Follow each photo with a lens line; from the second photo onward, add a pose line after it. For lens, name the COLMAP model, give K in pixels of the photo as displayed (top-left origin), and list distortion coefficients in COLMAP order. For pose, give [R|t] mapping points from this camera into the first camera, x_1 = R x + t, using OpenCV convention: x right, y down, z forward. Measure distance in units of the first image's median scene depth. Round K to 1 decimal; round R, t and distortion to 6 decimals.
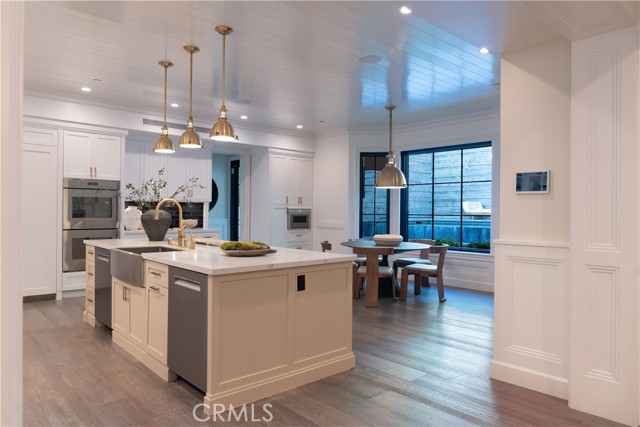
lens RADIAL K [[427.9, 0, 320.0], [0, 427.9, 213.5], [0, 0, 1]] dist [-0.025686, 0.001842]
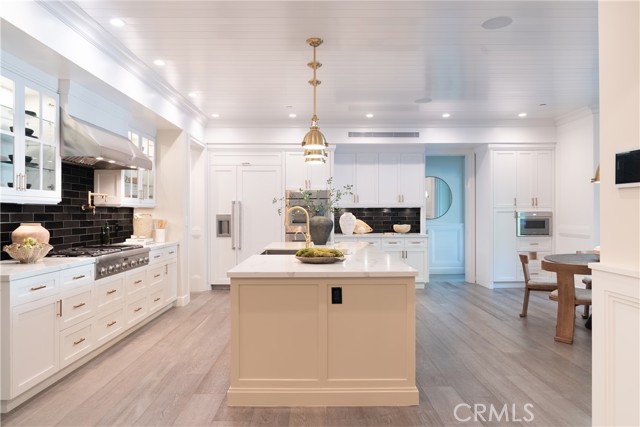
lens RADIAL K [[427.9, 0, 320.0], [0, 427.9, 213.5], [0, 0, 1]] dist [-0.025686, 0.001842]
pose [[0.743682, -0.014186, -0.668383, 0.265663], [0.008257, 0.999893, -0.012035, -0.002097], [0.668482, 0.003431, 0.743720, 0.138033]]
